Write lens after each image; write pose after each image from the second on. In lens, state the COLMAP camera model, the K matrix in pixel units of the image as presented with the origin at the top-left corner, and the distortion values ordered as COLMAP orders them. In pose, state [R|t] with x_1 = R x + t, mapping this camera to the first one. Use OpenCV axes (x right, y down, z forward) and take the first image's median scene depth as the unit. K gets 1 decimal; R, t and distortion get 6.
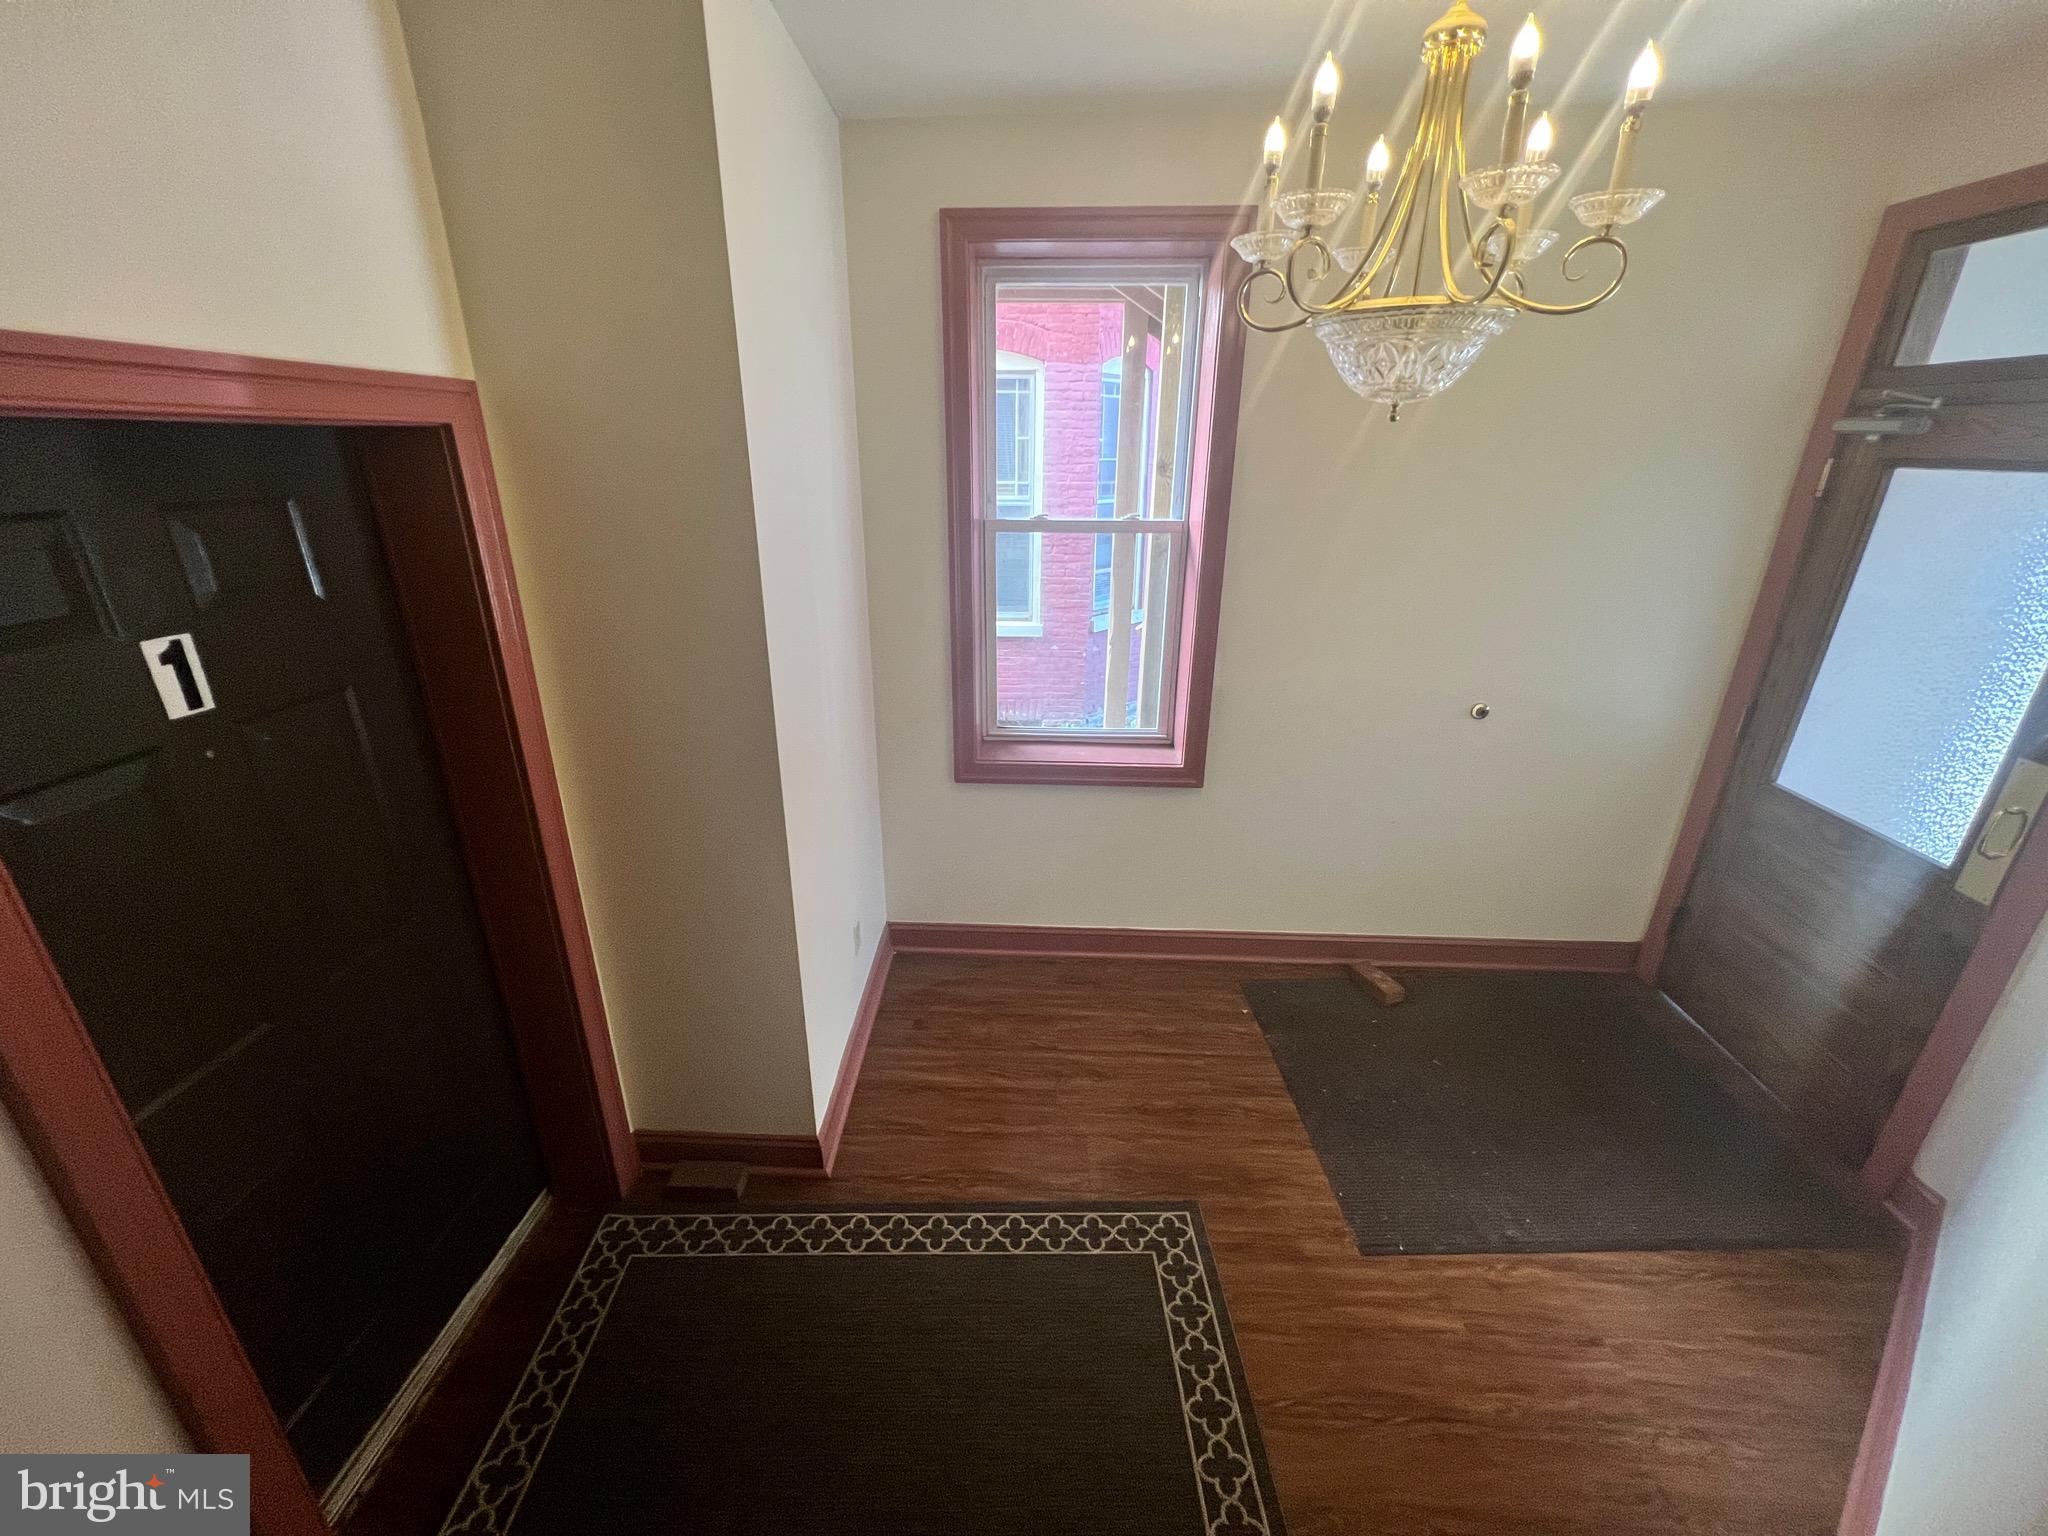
lens RADIAL K [[817.7, 0, 1022.3], [0, 817.7, 759.5], [0, 0, 1]] dist [-0.002010, 0.000767]
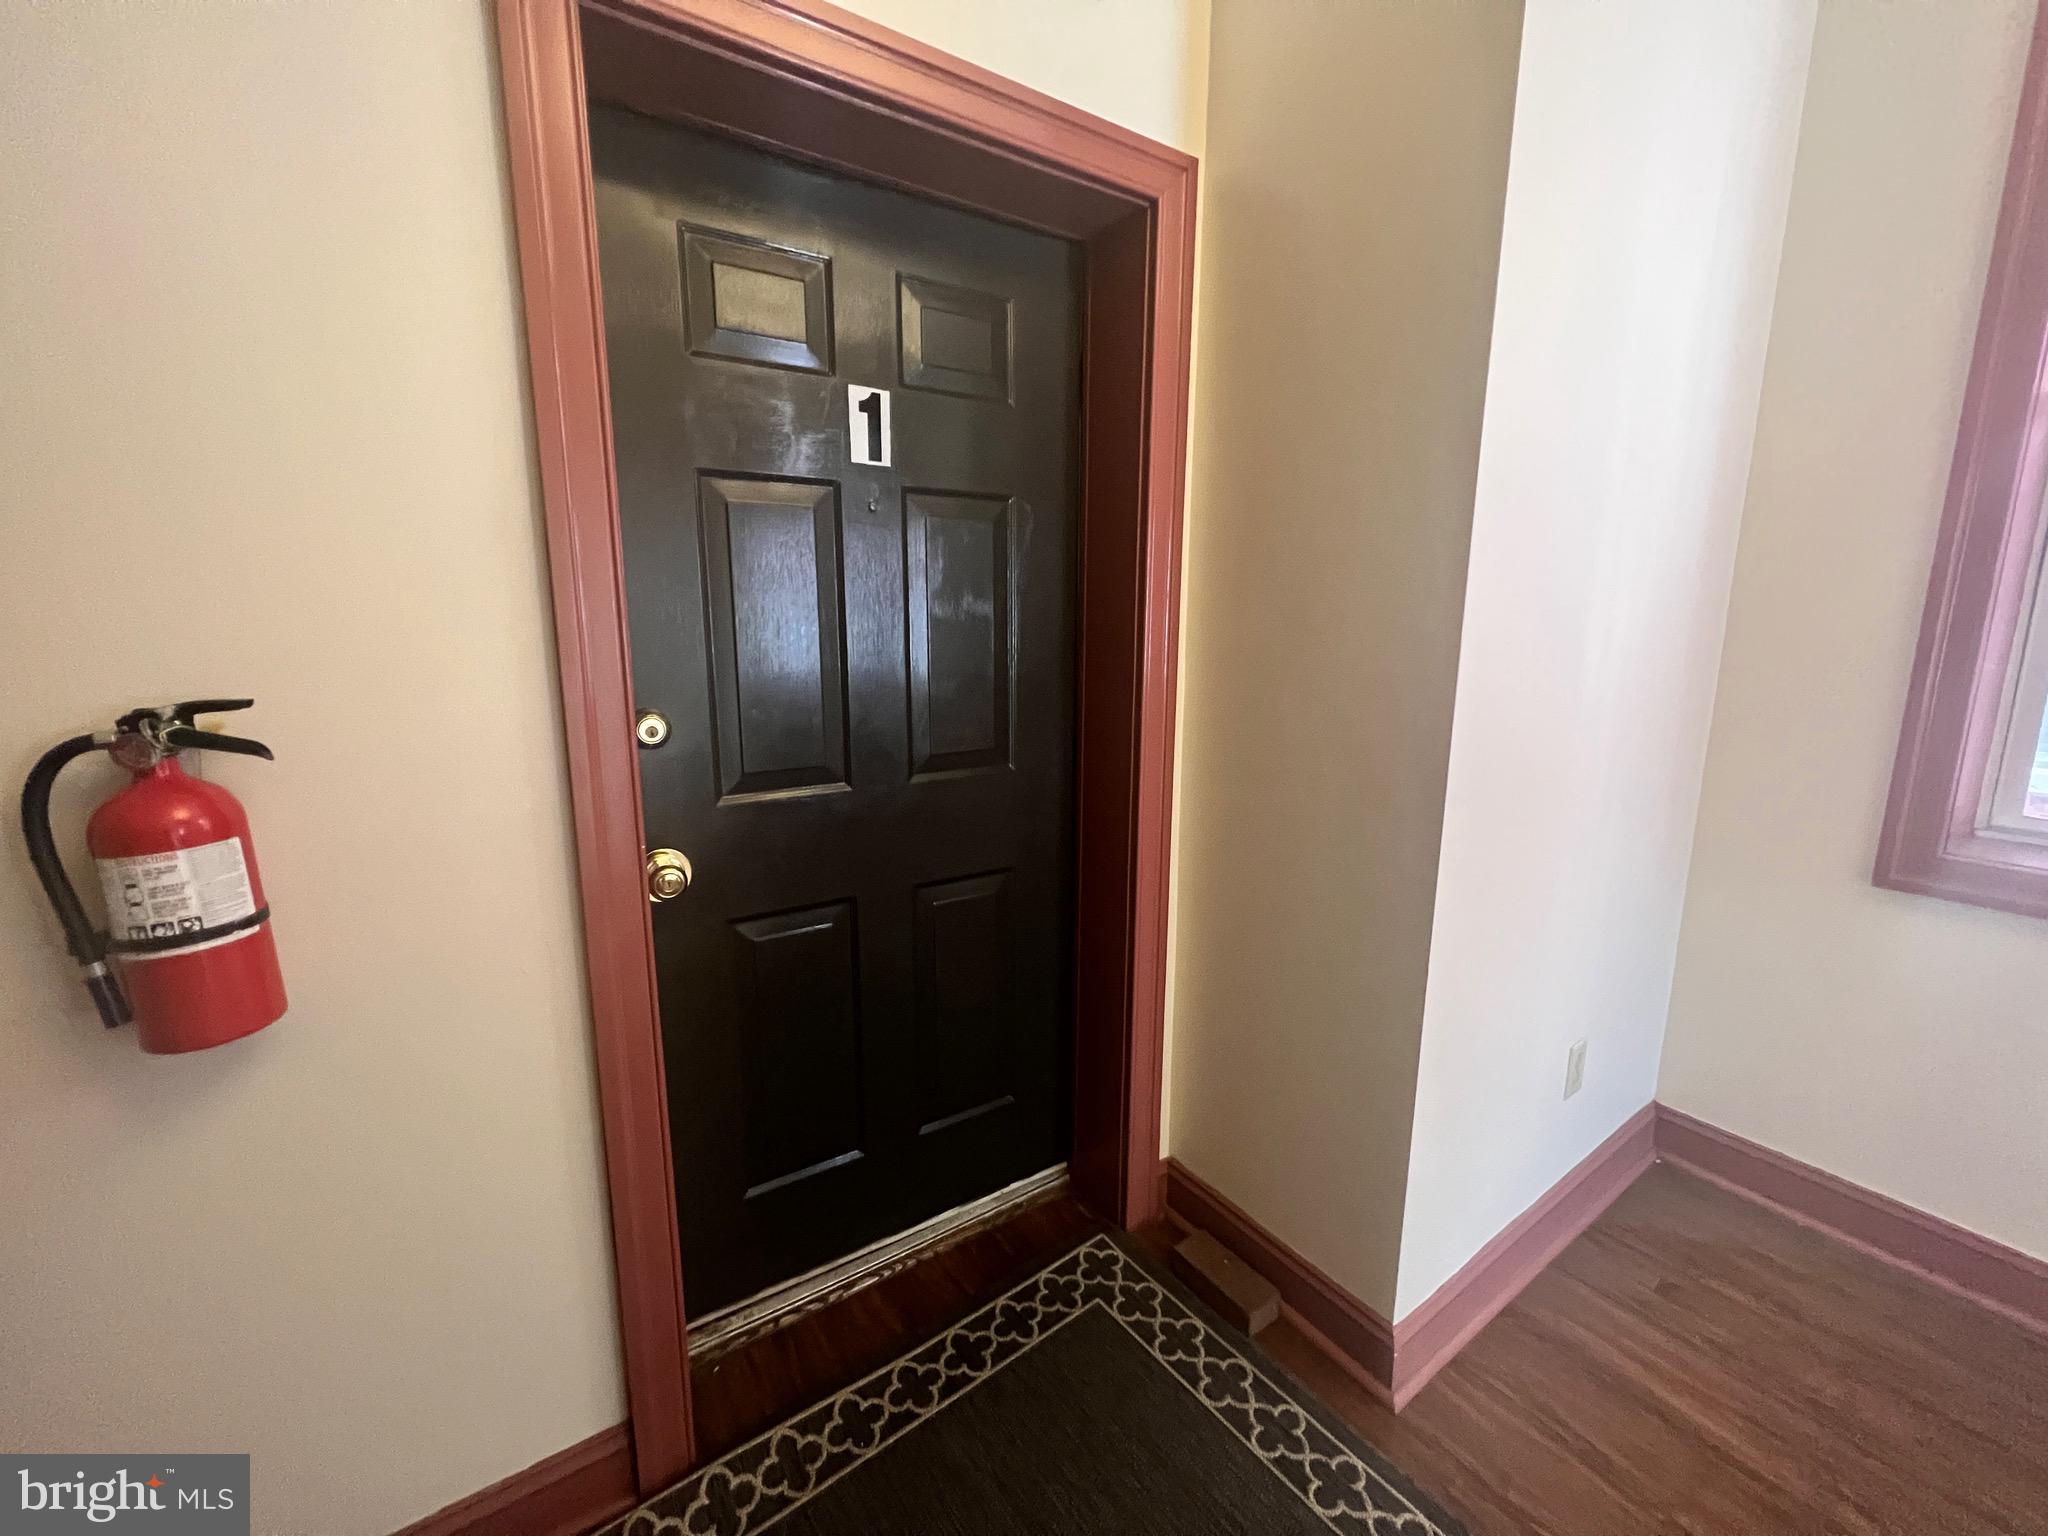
lens RADIAL K [[817.7, 0, 1011.4], [0, 817.7, 761.8], [0, 0, 1]] dist [-0.002010, 0.000767]
pose [[0.583685, 0.135362, -0.800618, 0.003916], [-0.285168, 0.957371, -0.046035, 0.183980], [0.760258, 0.255181, 0.597404, 0.348838]]
